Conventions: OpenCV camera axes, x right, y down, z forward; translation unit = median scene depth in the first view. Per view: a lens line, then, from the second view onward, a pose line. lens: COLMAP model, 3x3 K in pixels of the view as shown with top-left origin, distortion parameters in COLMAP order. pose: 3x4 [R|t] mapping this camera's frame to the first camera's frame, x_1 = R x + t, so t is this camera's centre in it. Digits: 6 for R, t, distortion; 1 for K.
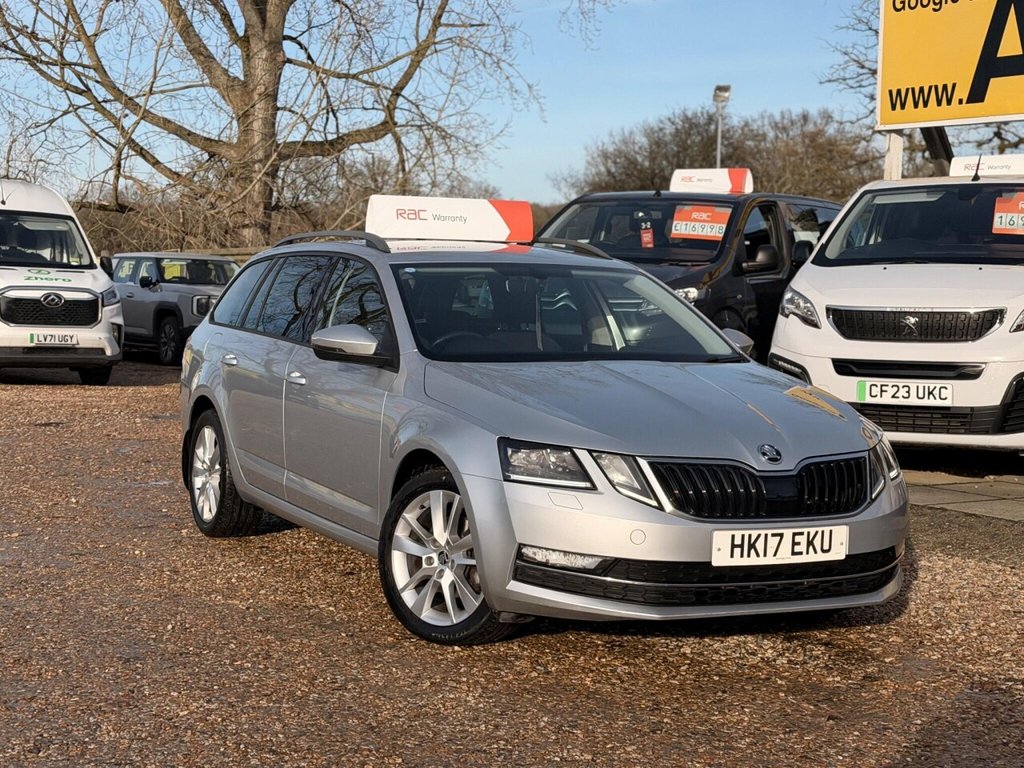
lens RADIAL K [[1566.2, 0, 362.1], [0, 1566.2, 382.6], [0, 0, 1]] dist [0.123298, -0.066519]
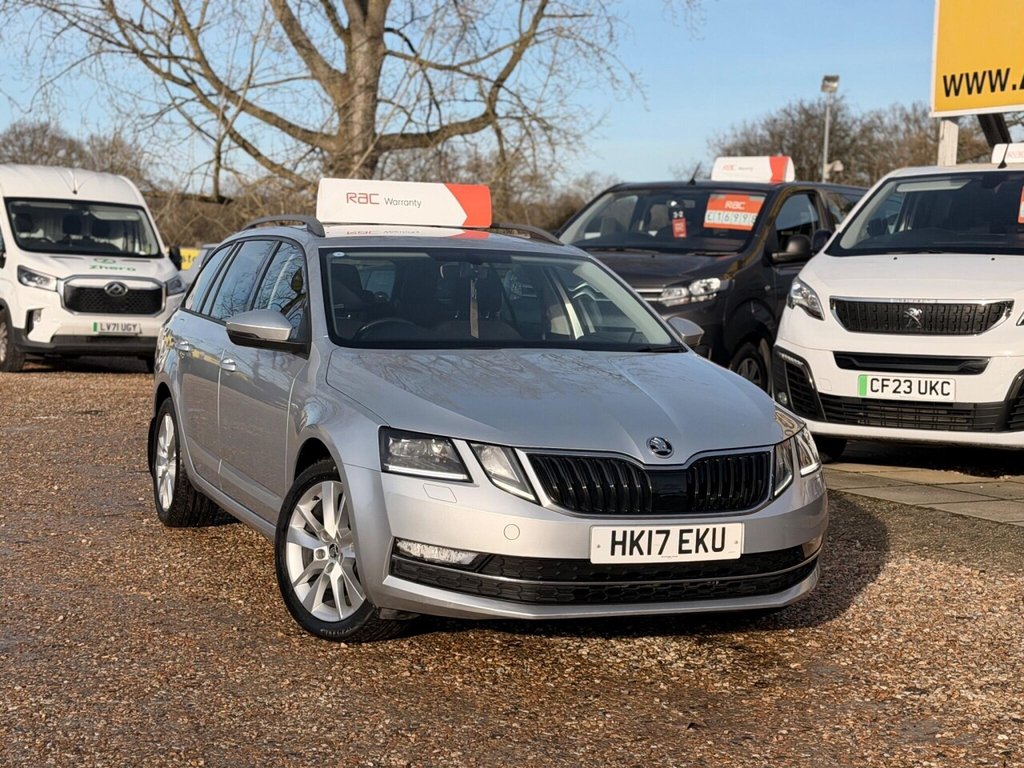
lens RADIAL K [[1563.5, 0, 379.7], [0, 1563.5, 380.3], [0, 0, 1]] dist [0.122303, -0.058795]
pose [[0.998131, 0.010321, -0.060240, 0.100078], [-0.010126, 0.999942, 0.003541, 0.002238], [0.060273, -0.002925, 0.998178, 0.030113]]
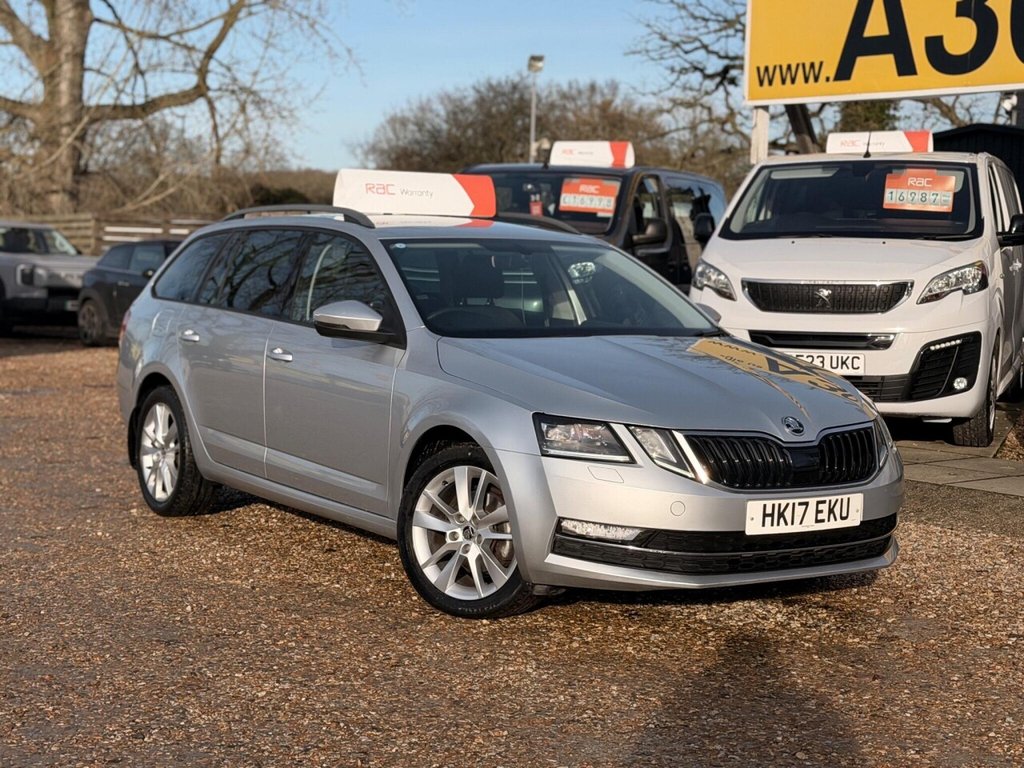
lens RADIAL K [[1595.3, 0, 368.5], [0, 1595.3, 387.0], [0, 0, 1]] dist [0.118365, -0.034172]
pose [[0.991729, -0.010265, 0.127935, -0.104218], [0.007538, 0.999734, 0.021777, -0.003533], [-0.128124, -0.020633, 0.991543, -0.005984]]
